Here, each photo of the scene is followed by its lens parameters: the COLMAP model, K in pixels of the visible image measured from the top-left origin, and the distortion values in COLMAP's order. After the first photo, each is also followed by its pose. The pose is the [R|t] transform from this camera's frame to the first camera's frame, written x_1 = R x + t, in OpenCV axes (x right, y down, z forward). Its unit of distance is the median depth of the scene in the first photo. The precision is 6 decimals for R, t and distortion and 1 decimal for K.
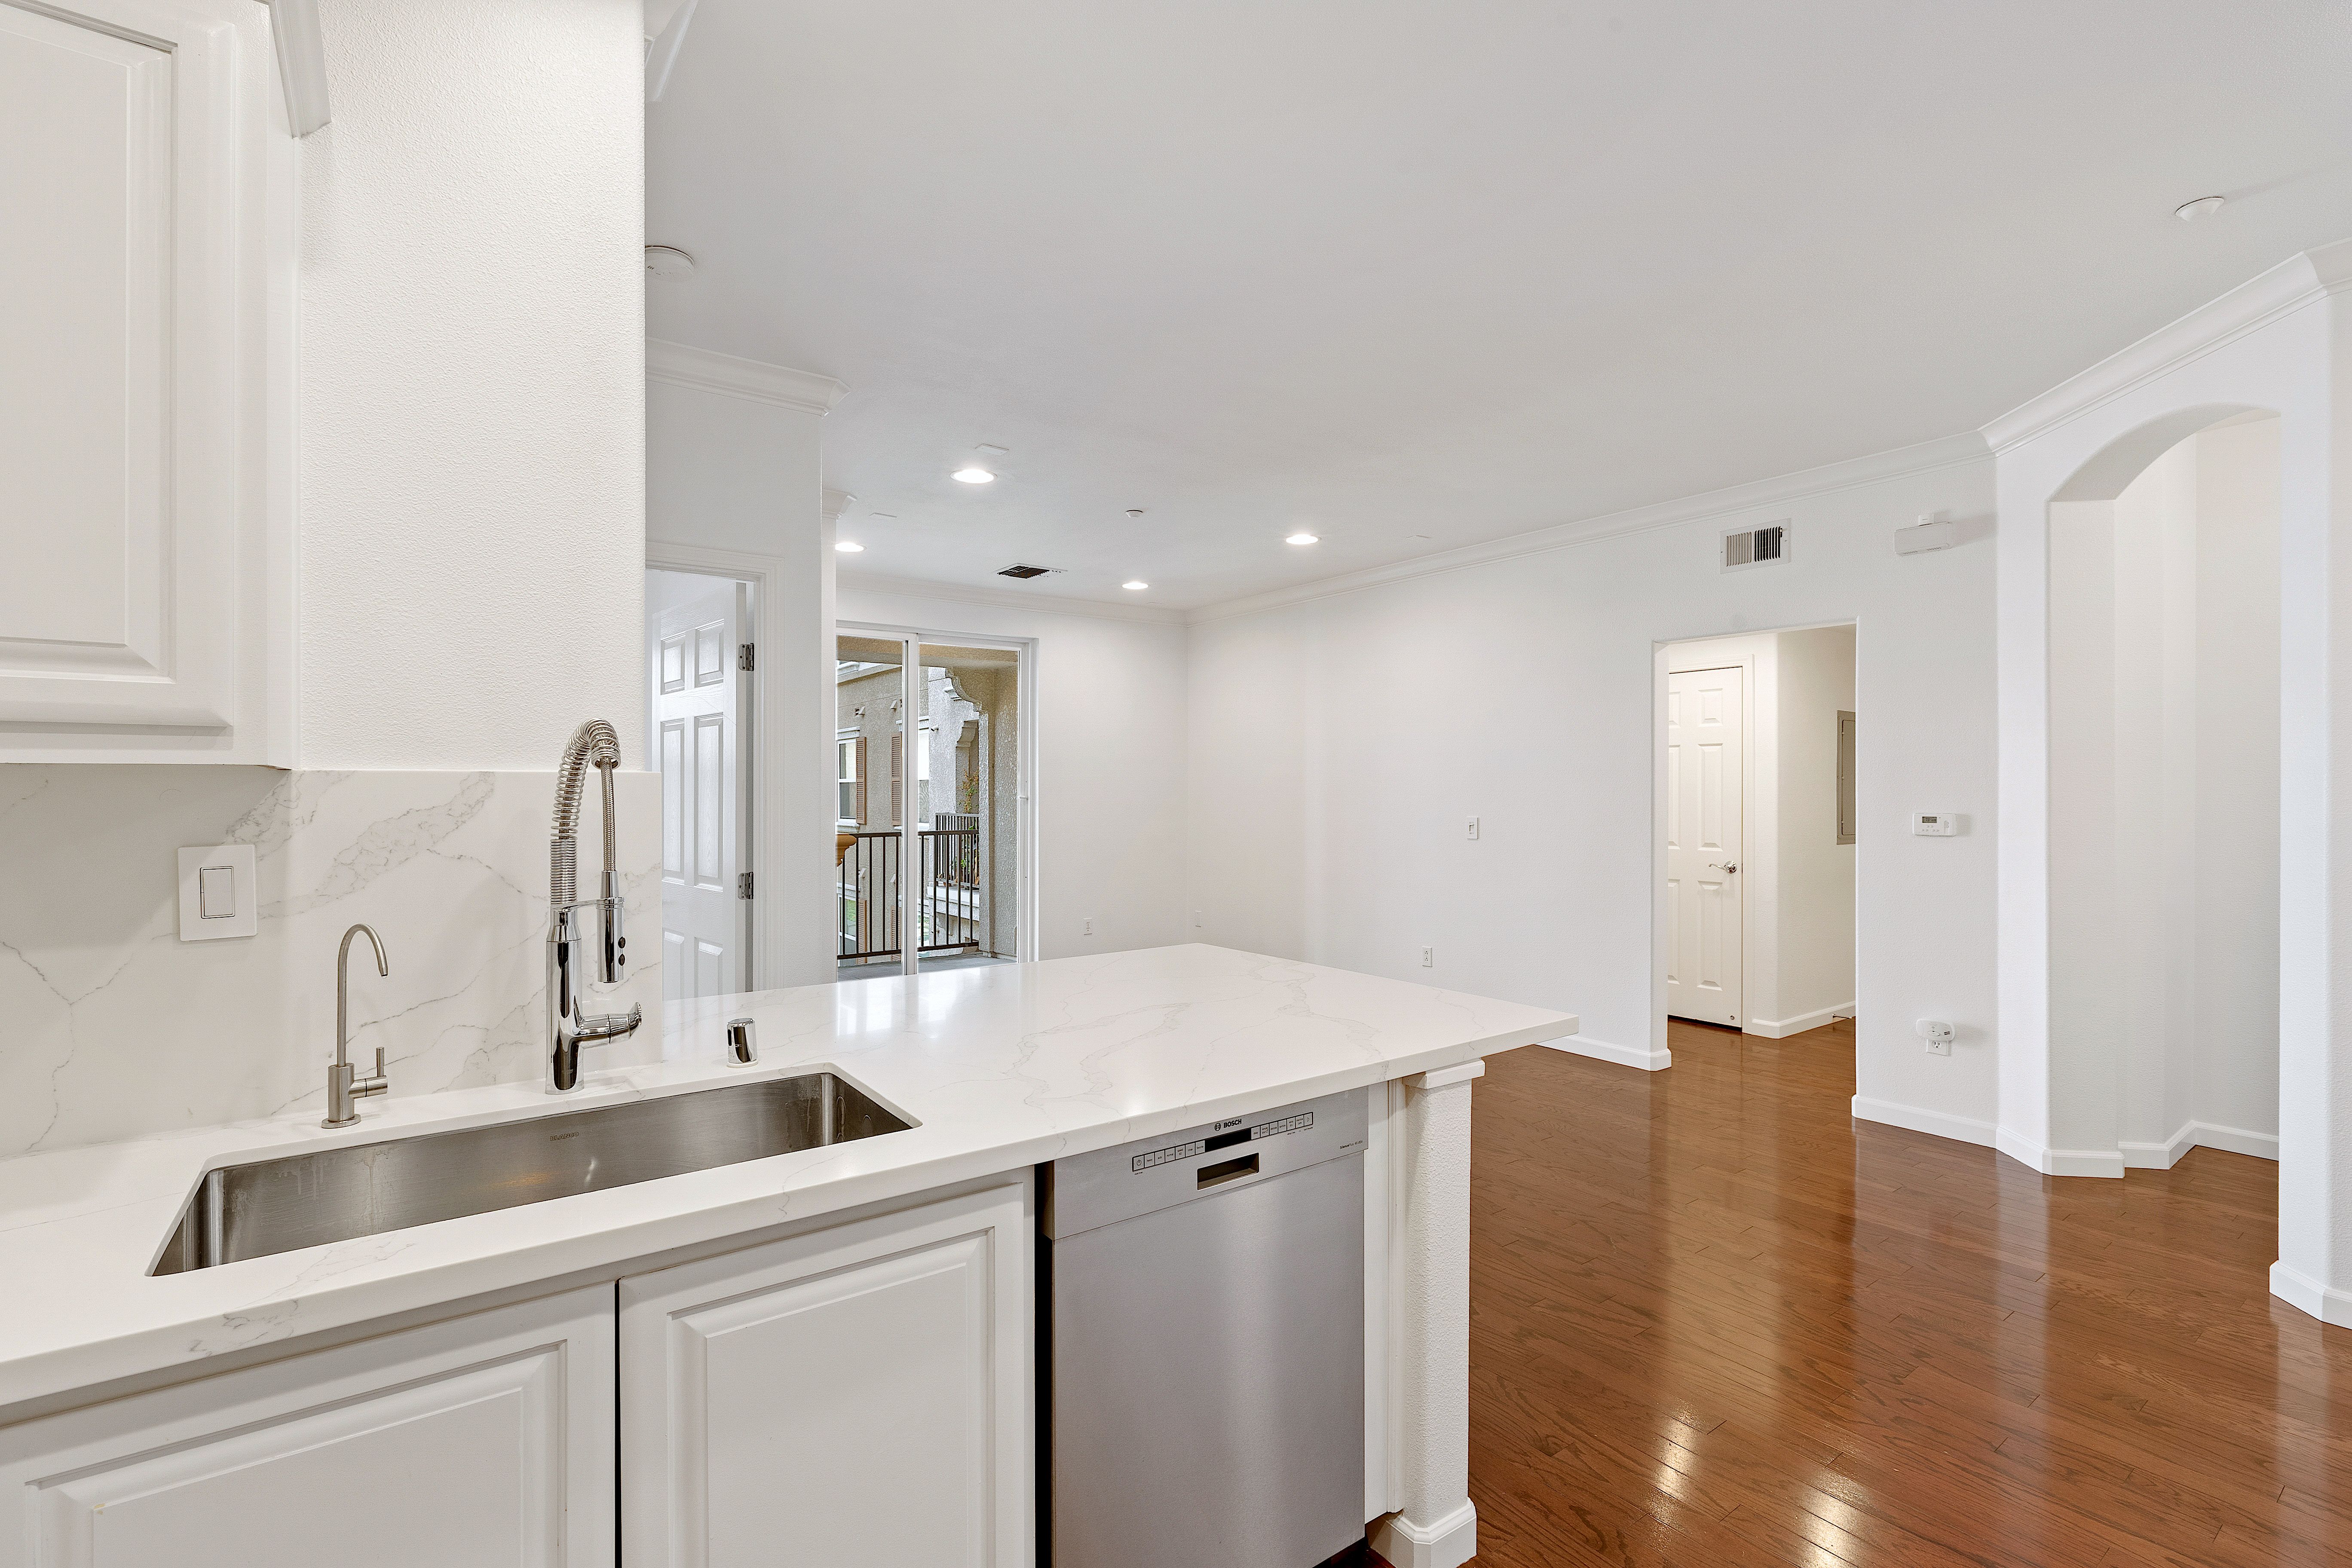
lens RADIAL K [[1061.6, 0, 1176.0], [0, 1061.6, 784.0], [0, 0, 1]] dist [-0.010301, 0.005483]
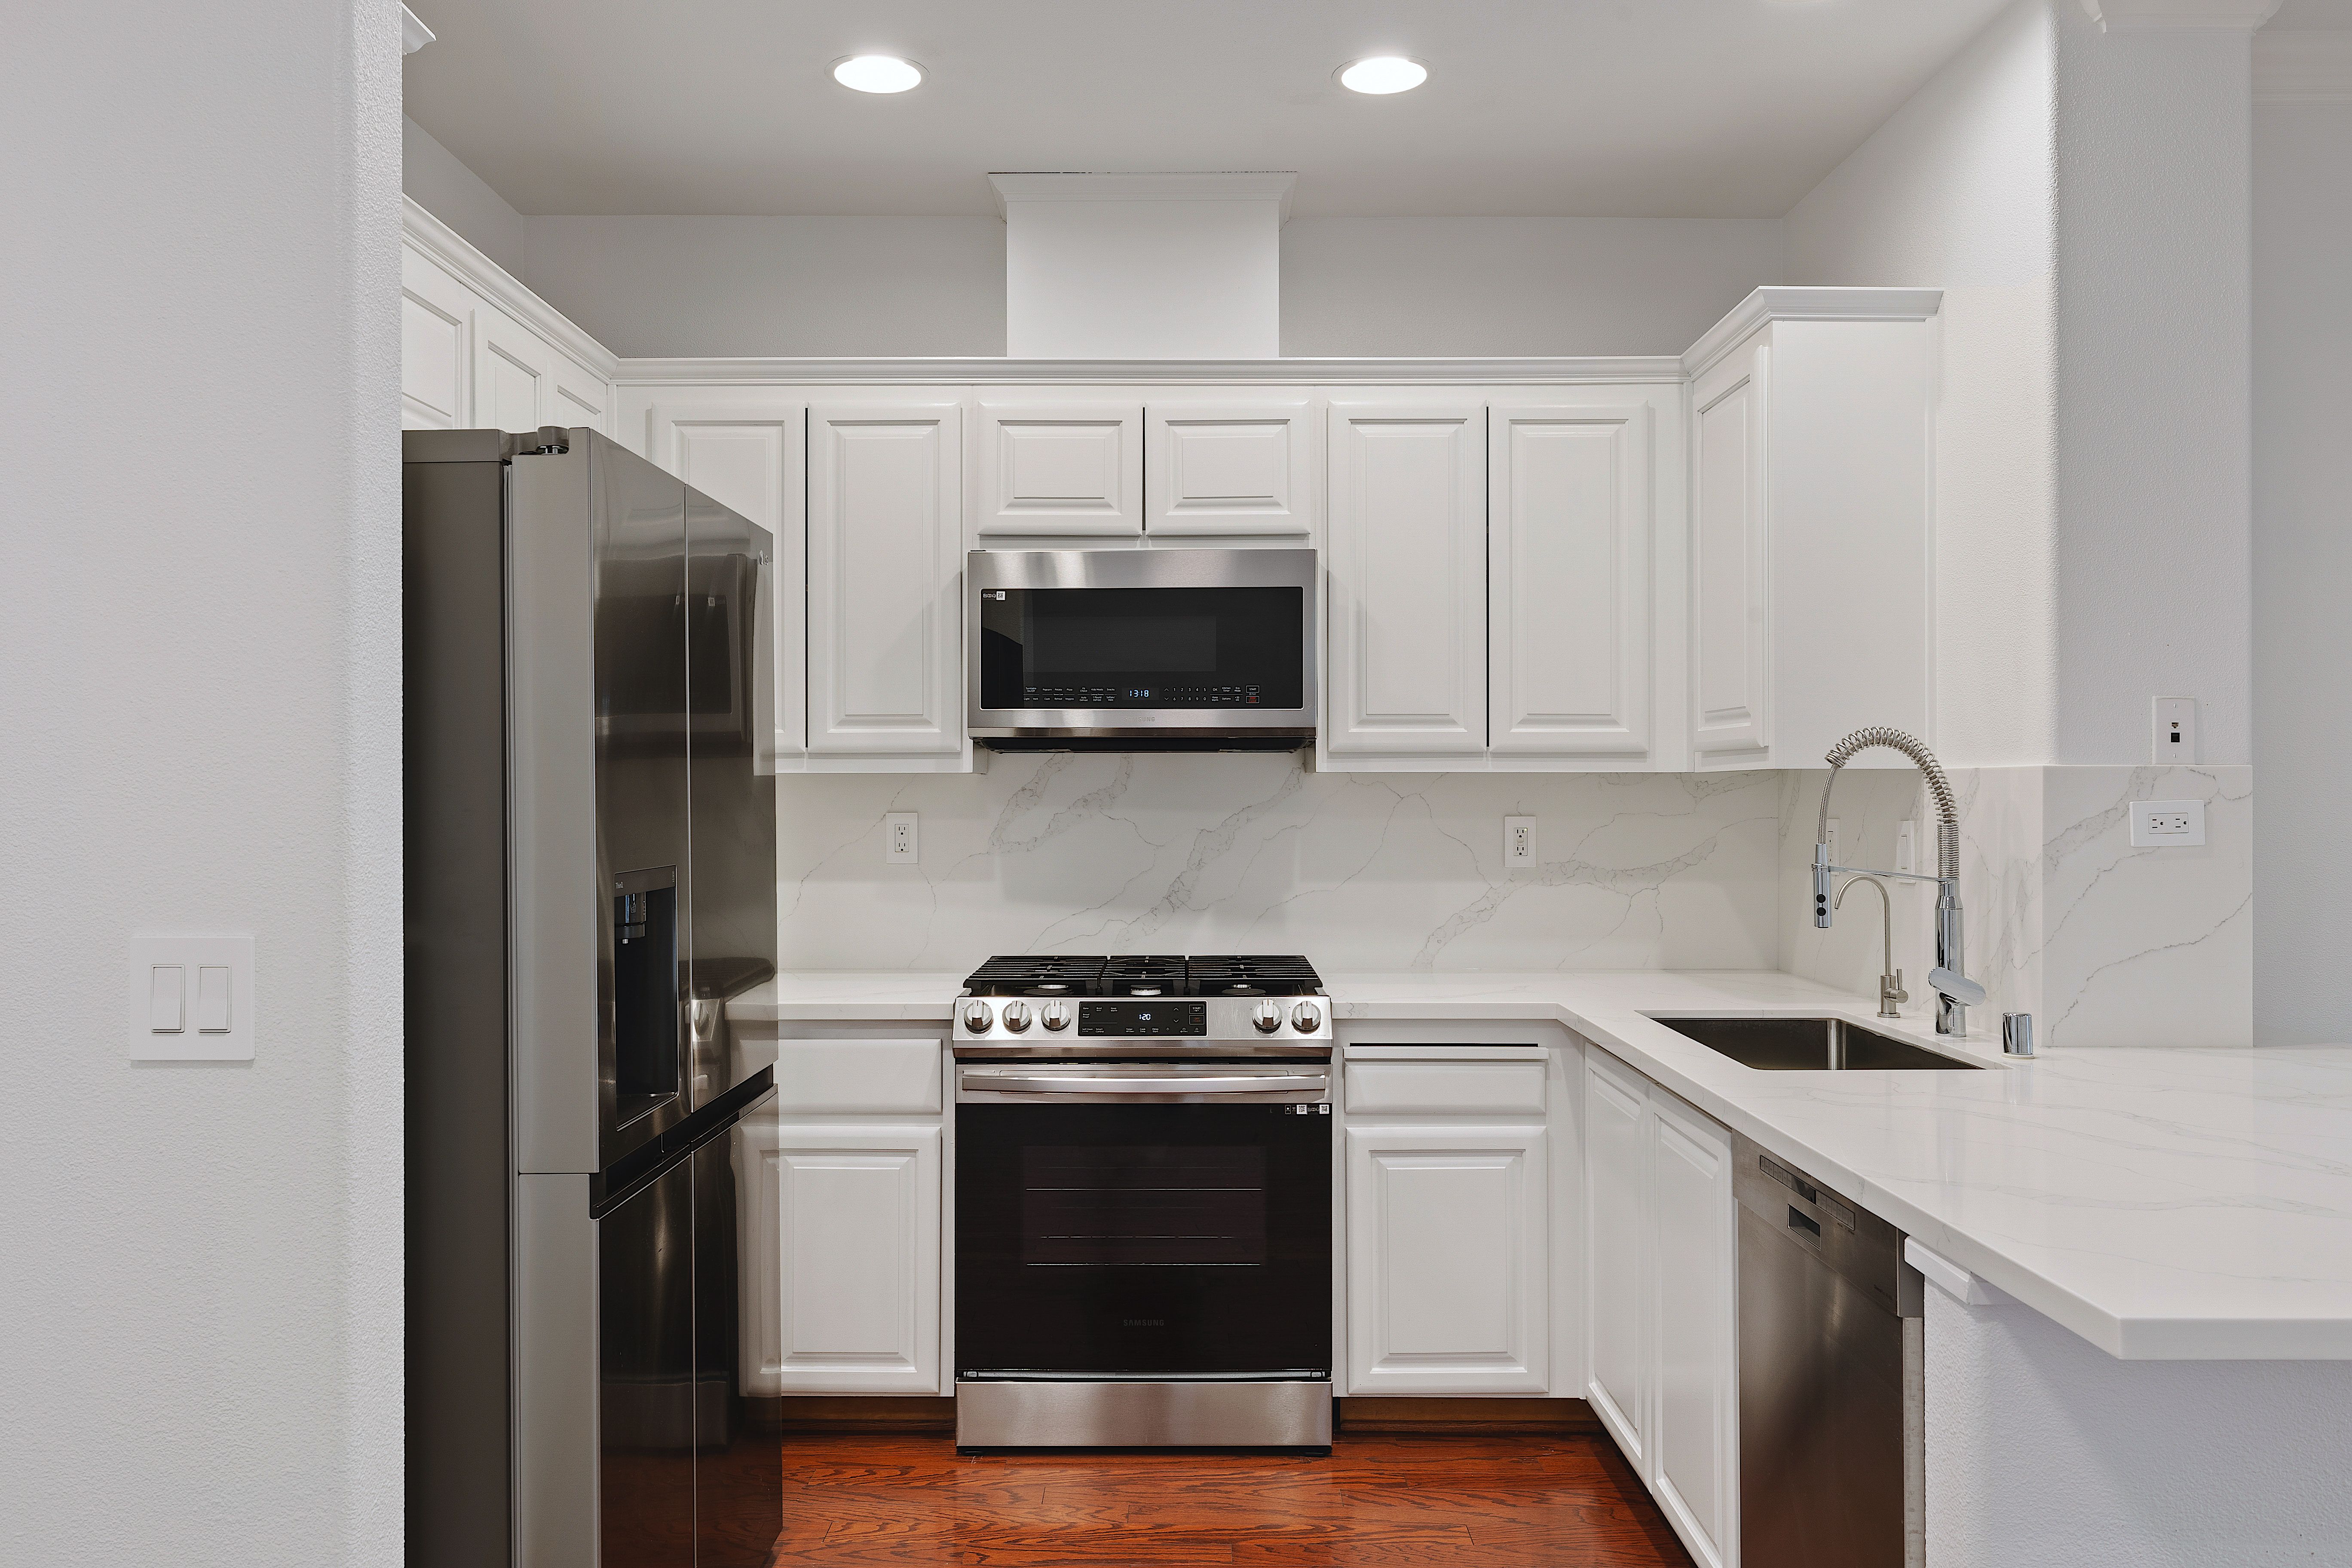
lens RADIAL K [[1777.9, 0, 1176.0], [0, 1777.9, 784.0], [0, 0, 1]] dist [-0.001867, -0.001372]
pose [[-0.589009, 0.000689, -0.808126, 1.709547], [0.003761, 0.999991, -0.001889, 0.006819], [0.808118, -0.004153, -0.589006, 1.621934]]
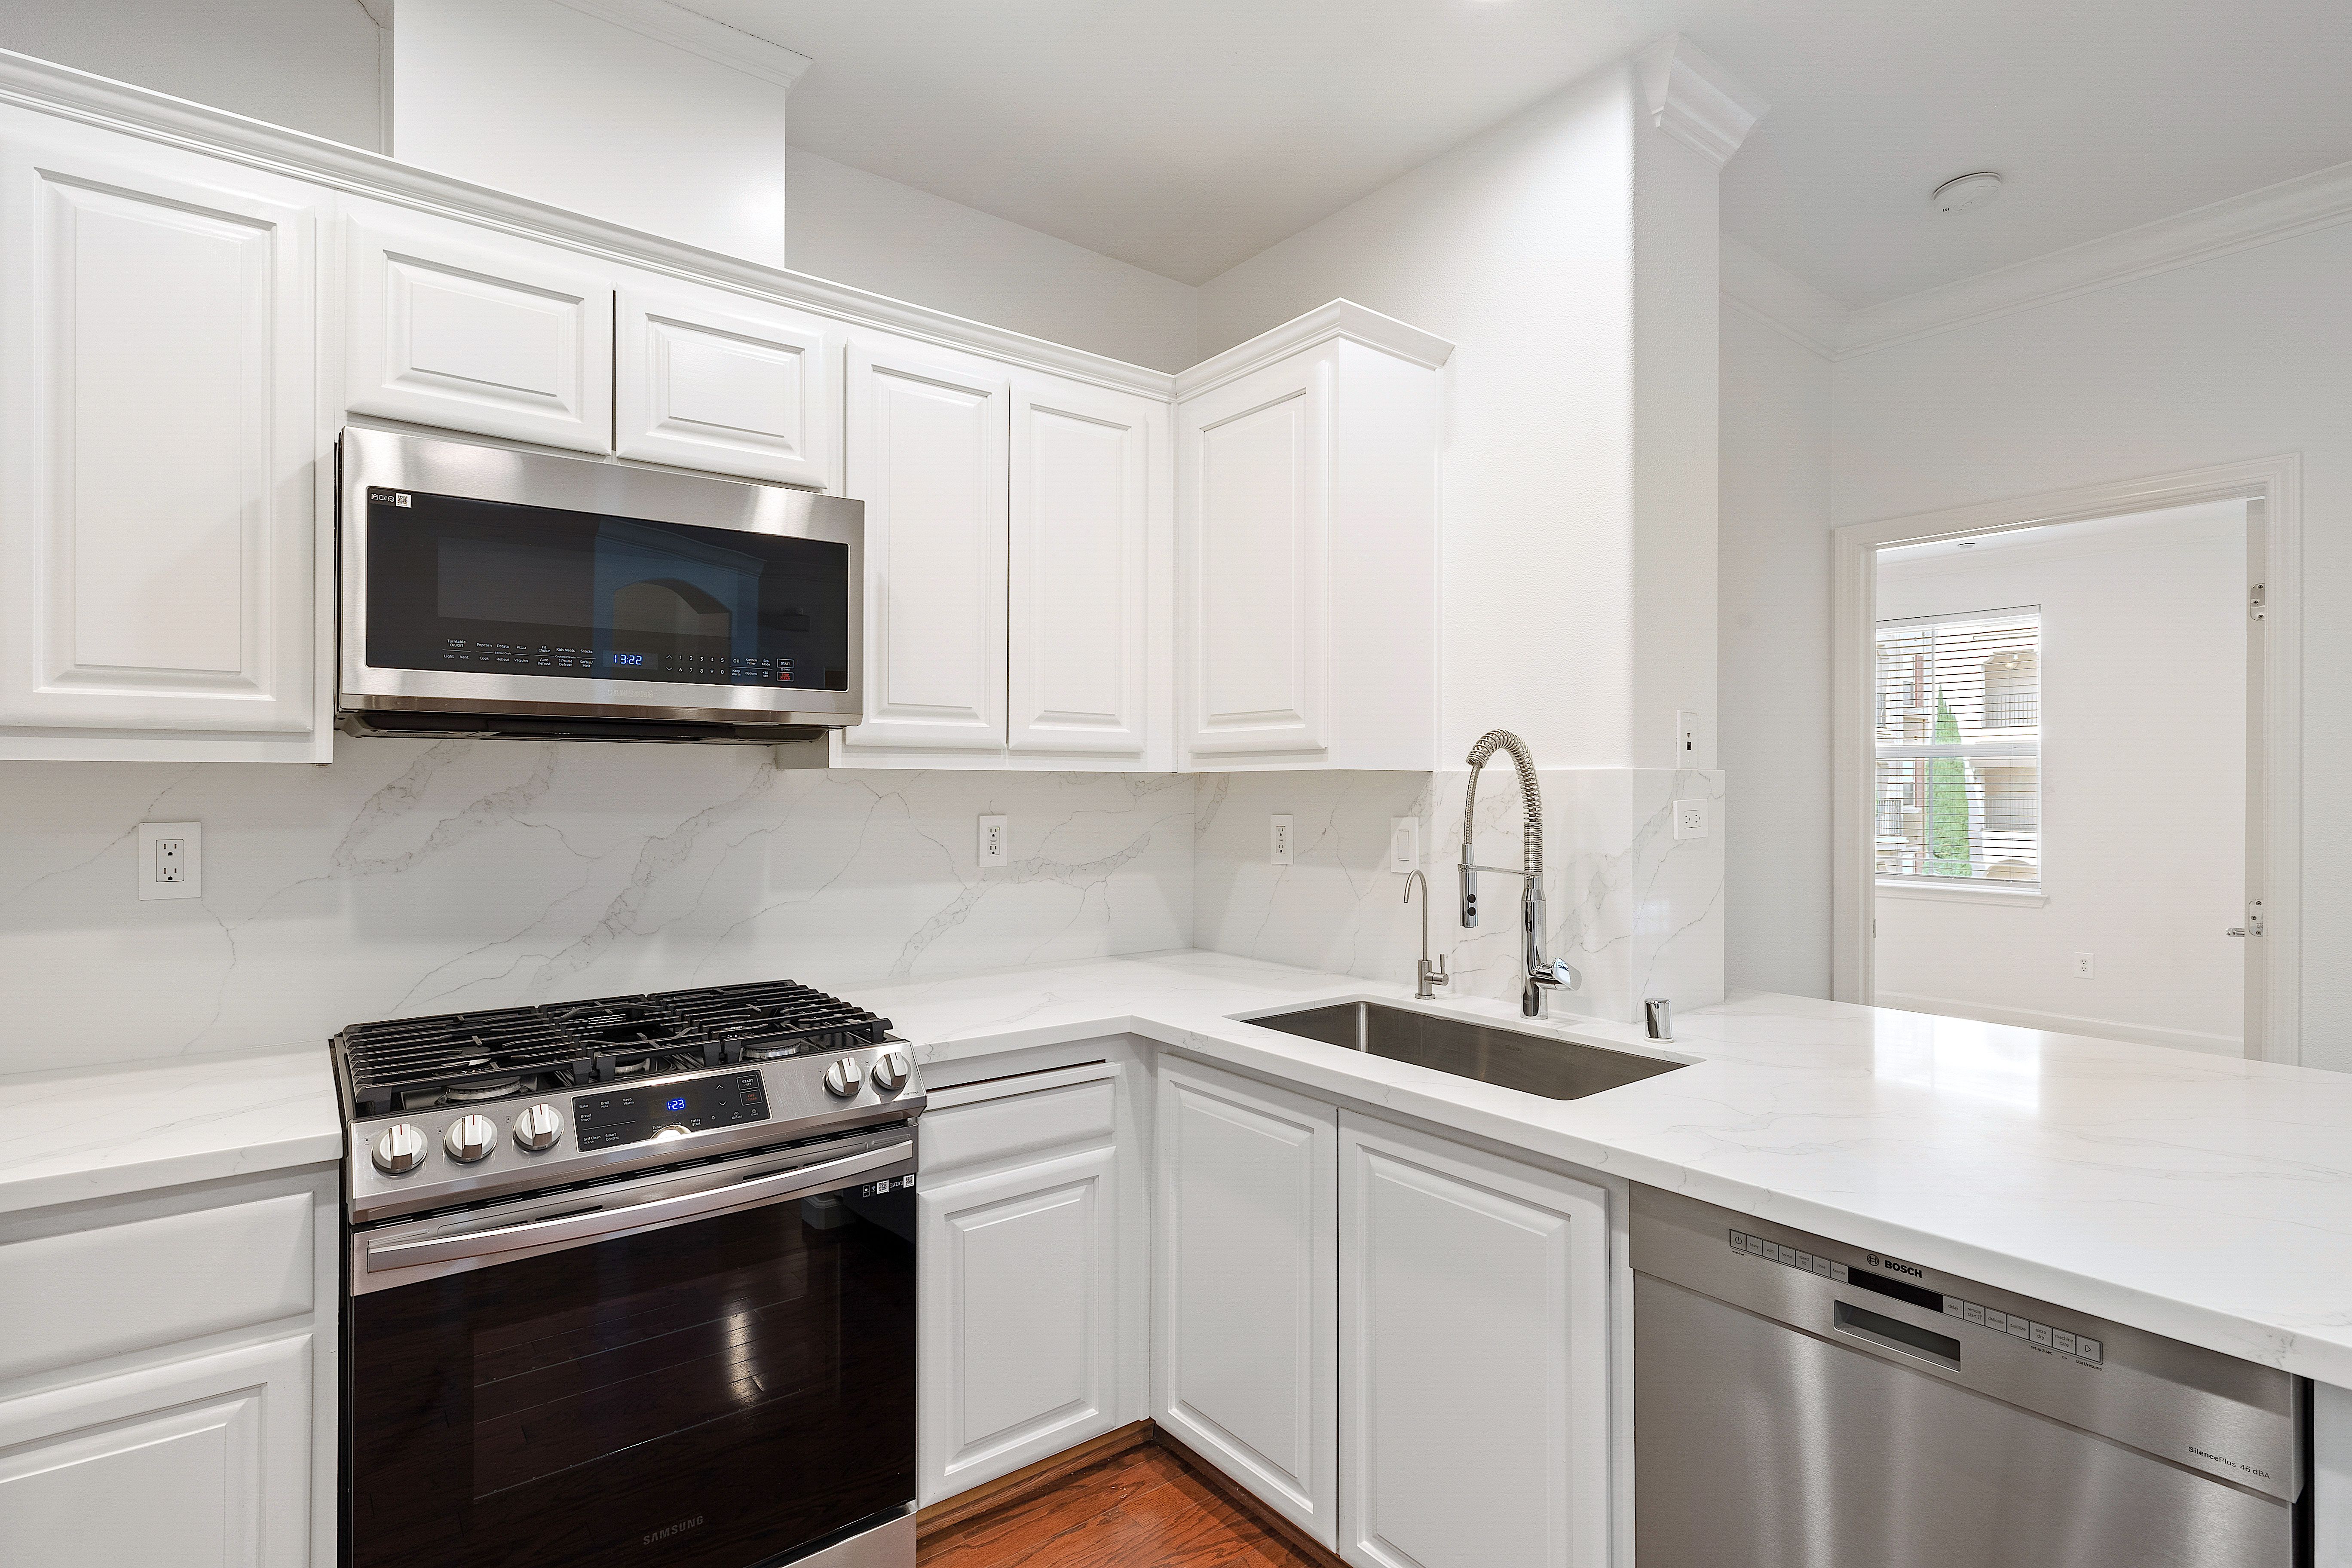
lens RADIAL K [[1145.7, 0, 1176.0], [0, 1145.7, 784.0], [0, 0, 1]] dist [-0.001581, 0.000198]
pose [[0.034901, 0.000358, -0.999391, 0.881484], [0.000256, 1.000000, 0.000368, 0.004571], [0.999391, -0.000269, 0.034901, 0.566148]]
